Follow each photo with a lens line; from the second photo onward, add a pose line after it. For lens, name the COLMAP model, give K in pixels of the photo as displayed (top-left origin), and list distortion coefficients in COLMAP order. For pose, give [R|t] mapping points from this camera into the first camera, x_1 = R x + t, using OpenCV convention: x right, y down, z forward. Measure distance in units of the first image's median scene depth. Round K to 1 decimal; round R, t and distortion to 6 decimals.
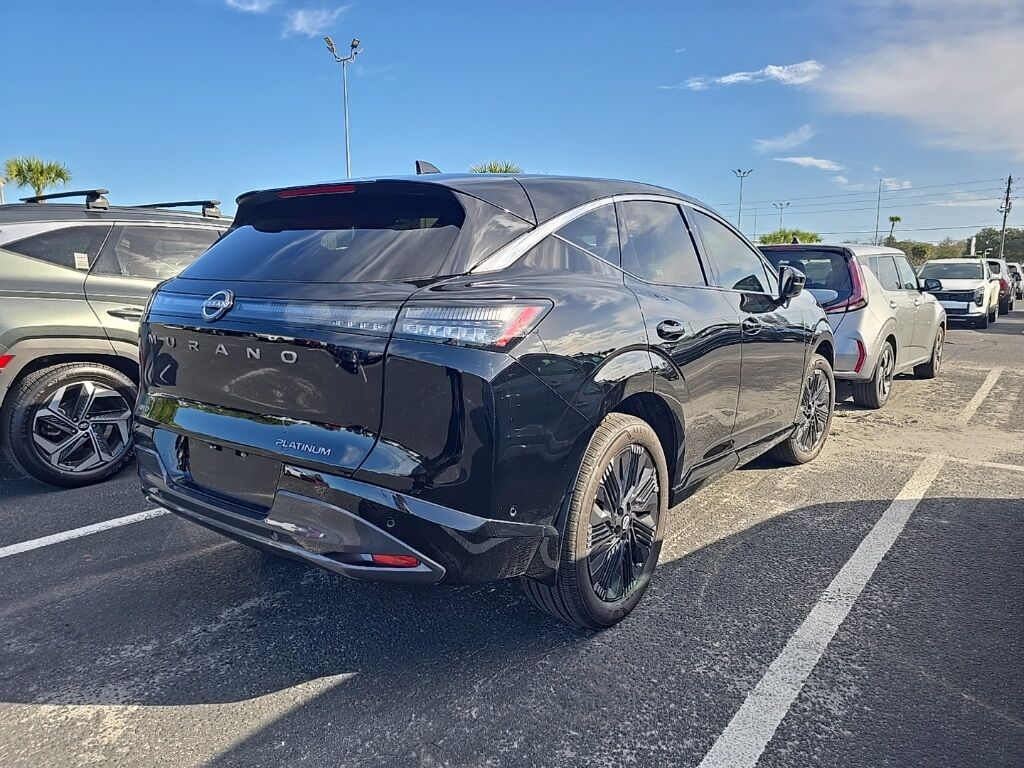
lens RADIAL K [[690.8, 0, 509.2], [0, 690.8, 379.7], [0, 0, 1]] dist [0.002496, 0.001722]
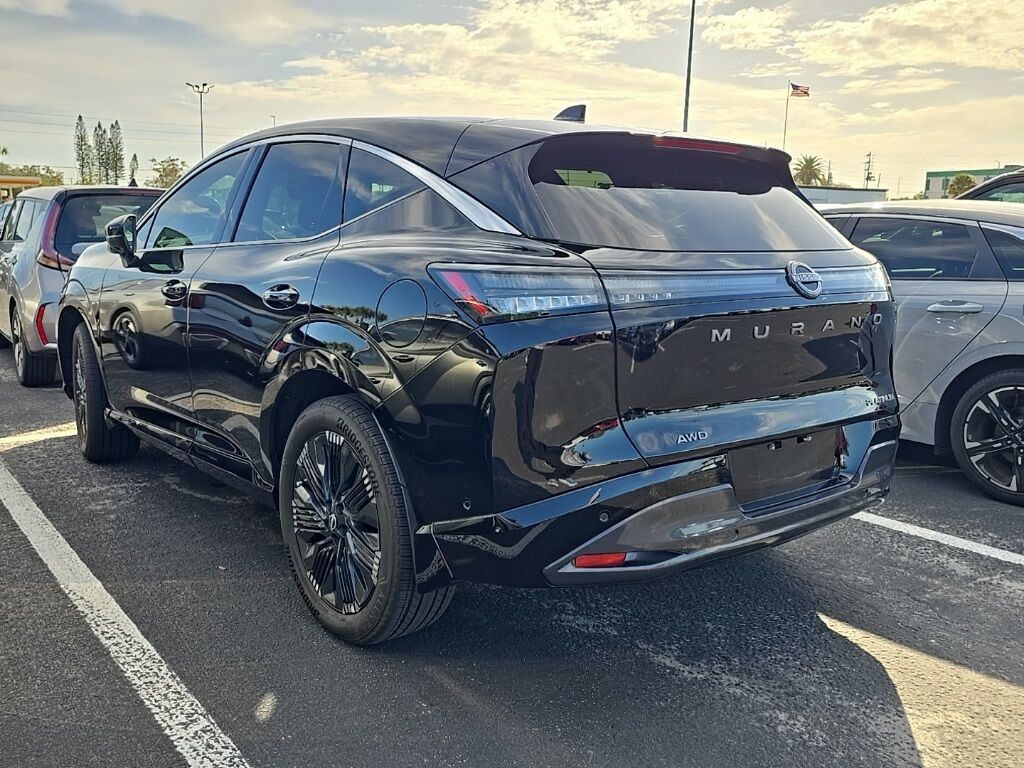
lens RADIAL K [[835.4, 0, 516.1], [0, 835.4, 389.2], [0, 0, 1]] dist [0.002857, 0.006252]
pose [[0.294881, -0.179303, 0.938560, -1.544879], [0.148041, 0.978949, 0.140506, -0.172867], [-0.943996, 0.097513, 0.315218, 1.011566]]
